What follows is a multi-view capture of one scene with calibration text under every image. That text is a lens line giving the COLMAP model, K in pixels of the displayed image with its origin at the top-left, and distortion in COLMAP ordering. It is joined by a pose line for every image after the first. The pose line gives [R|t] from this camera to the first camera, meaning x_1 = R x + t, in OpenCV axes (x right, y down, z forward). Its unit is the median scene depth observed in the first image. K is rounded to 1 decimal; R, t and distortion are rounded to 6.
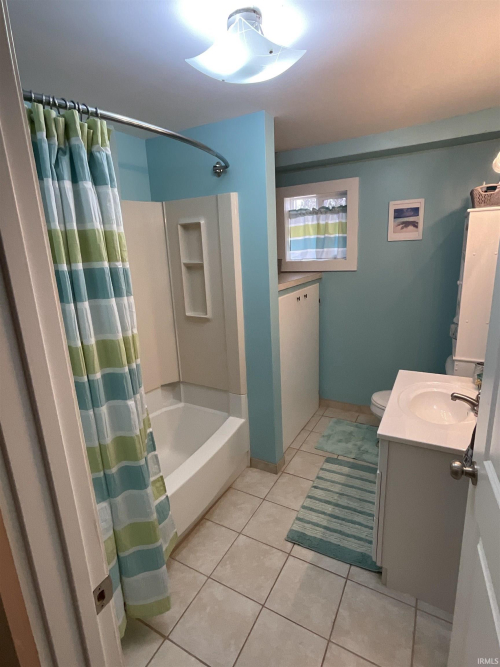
lens RADIAL K [[346.5, 0, 251.1], [0, 346.5, 332.6], [0, 0, 1]] dist [-0.001764, 0.005198]
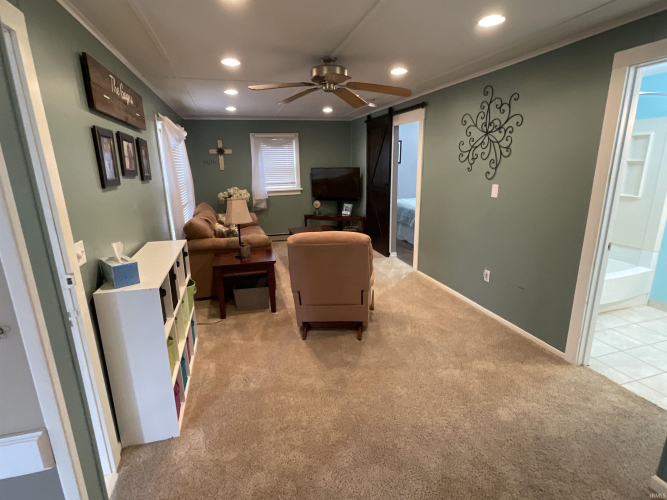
lens RADIAL K [[346.5, 0, 336.1], [0, 346.5, 249.0], [0, 0, 1]] dist [-0.001764, 0.005198]
pose [[0.718723, 0.198310, -0.666416, -0.016775], [-0.175458, 0.979173, 0.102150, 0.252070], [0.672794, 0.043510, 0.738549, -0.994919]]
